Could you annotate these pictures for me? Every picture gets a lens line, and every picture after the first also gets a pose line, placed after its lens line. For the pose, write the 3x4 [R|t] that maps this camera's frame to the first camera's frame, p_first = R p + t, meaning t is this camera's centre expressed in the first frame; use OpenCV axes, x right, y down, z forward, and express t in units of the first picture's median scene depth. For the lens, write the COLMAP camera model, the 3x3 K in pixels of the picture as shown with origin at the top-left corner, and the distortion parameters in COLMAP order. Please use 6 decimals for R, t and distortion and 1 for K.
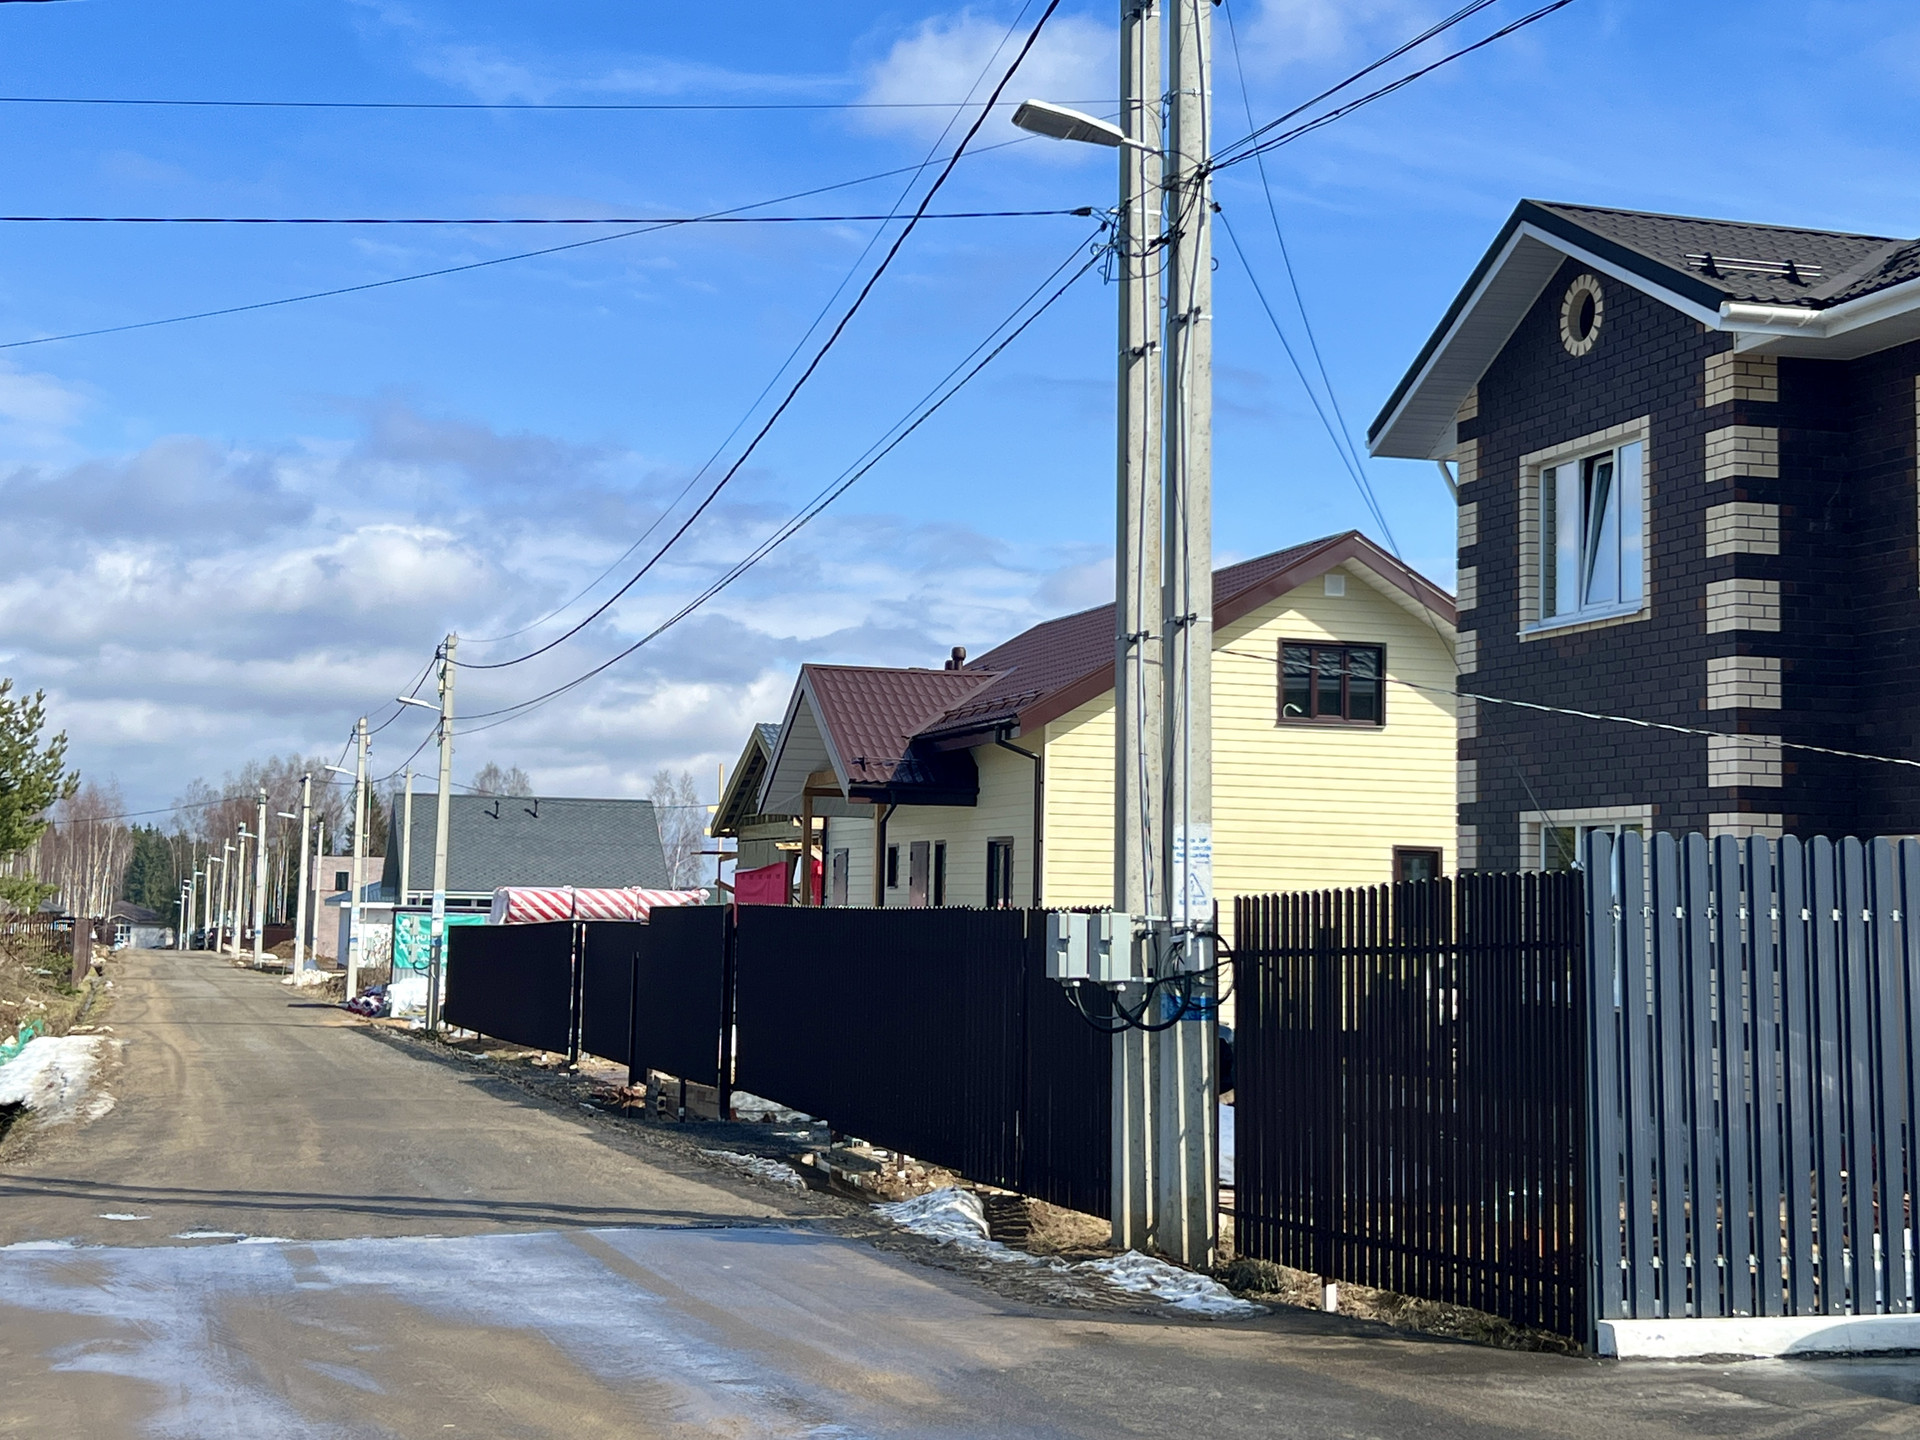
lens RADIAL K [[2576.5, 0, 960.0], [0, 2576.5, 720.0], [0, 0, 1]] dist [0.021300, 0.028982]
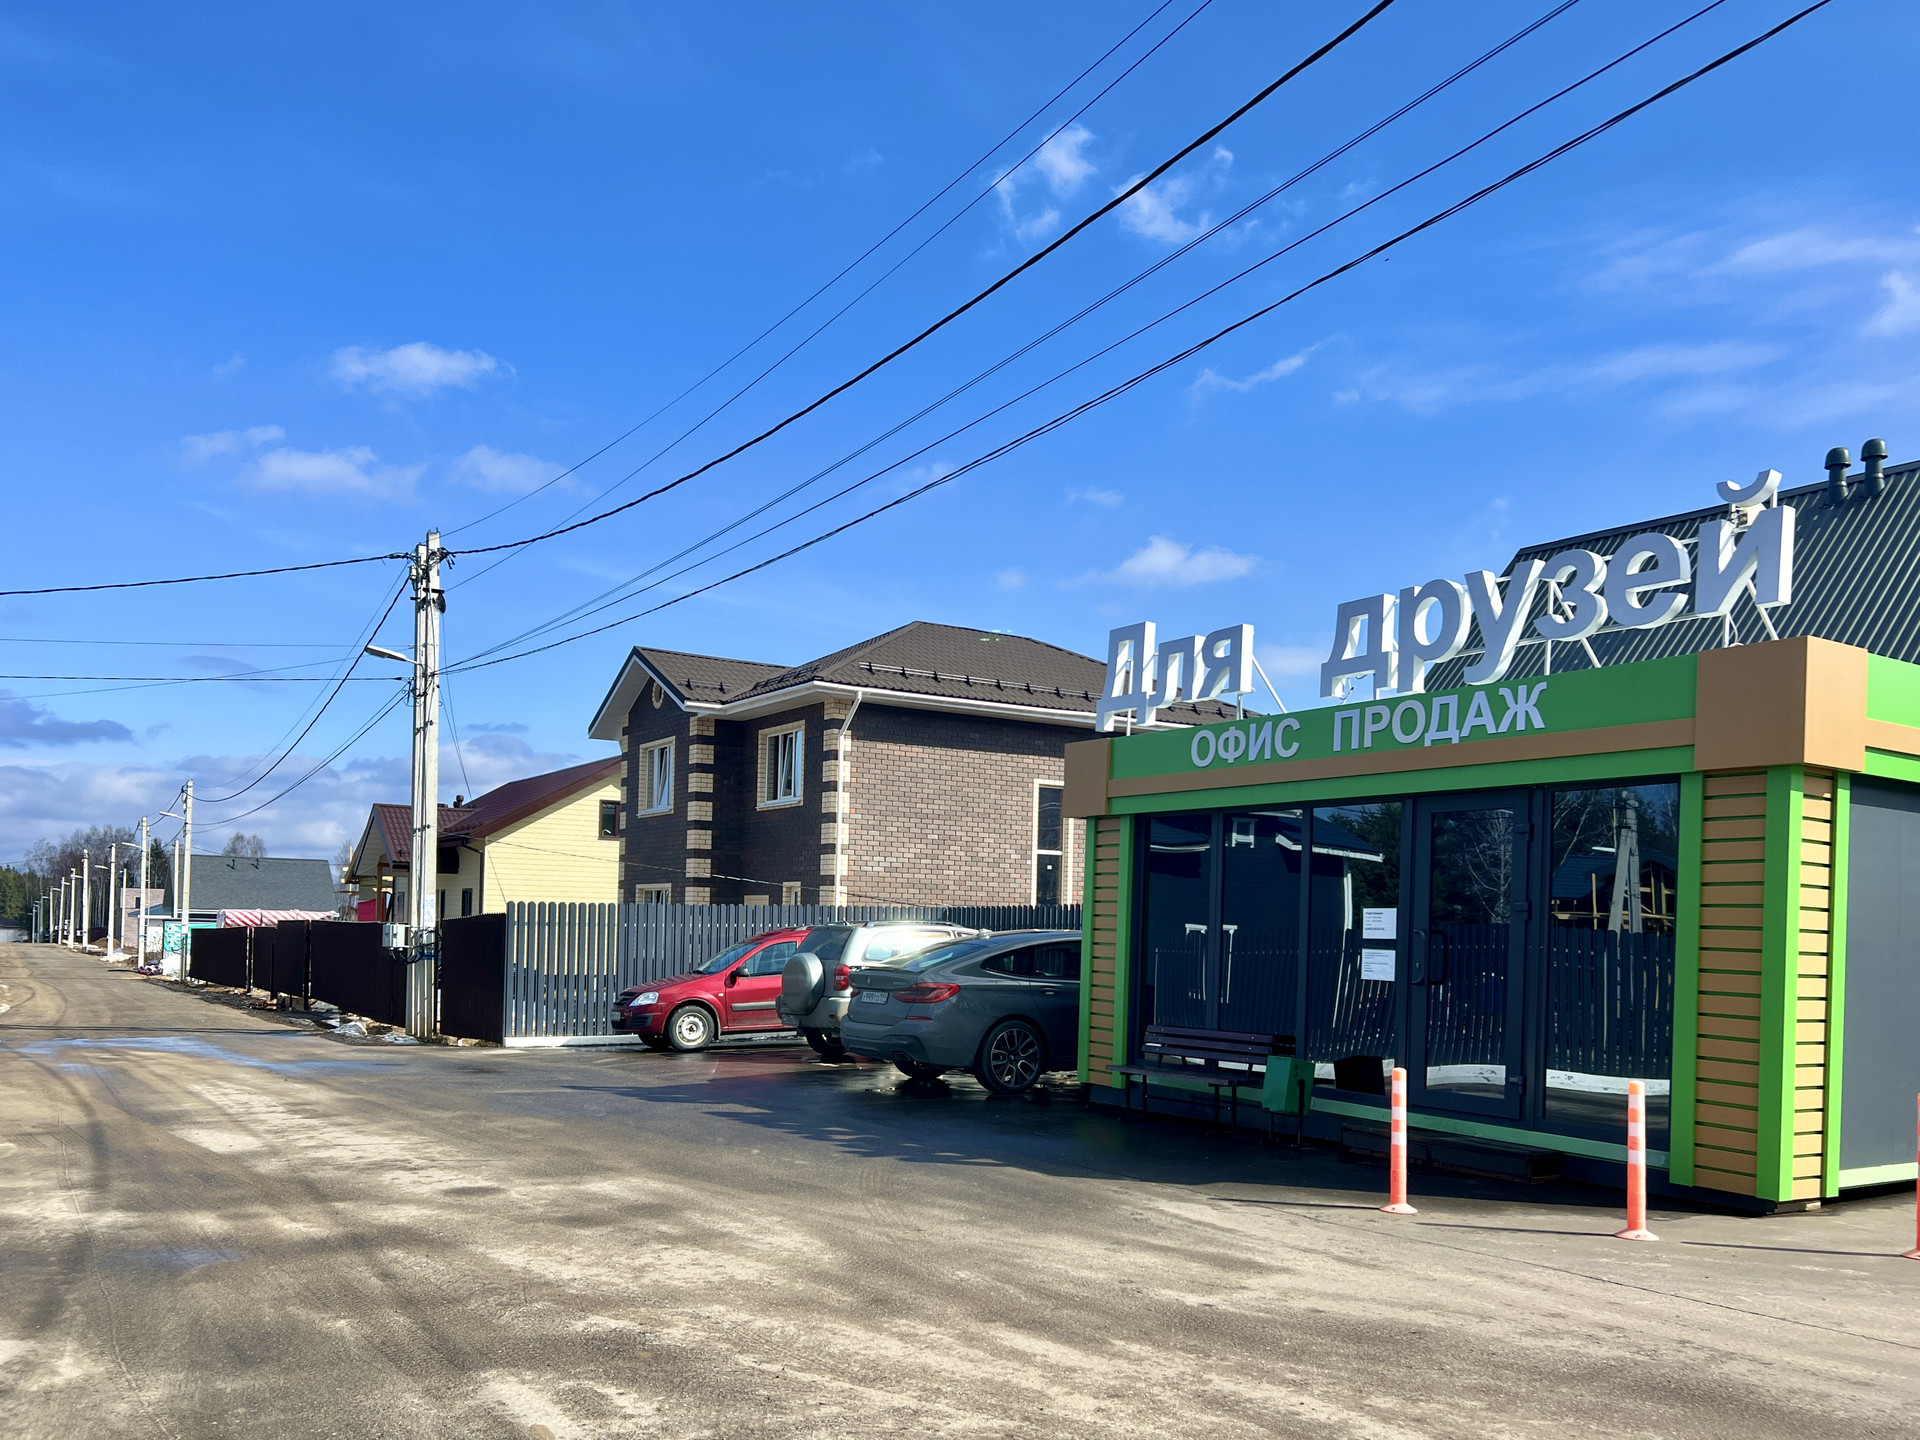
lens RADIAL K [[1429.2, 0, 979.4], [0, 1429.2, 918.9], [0, 0, 1]] dist [0.006699, -0.000399]
pose [[0.957566, 0.000597, 0.288214, 0.139467], [-0.021749, 0.997296, 0.070195, -0.039504], [-0.287393, -0.073485, 0.954990, -0.488632]]
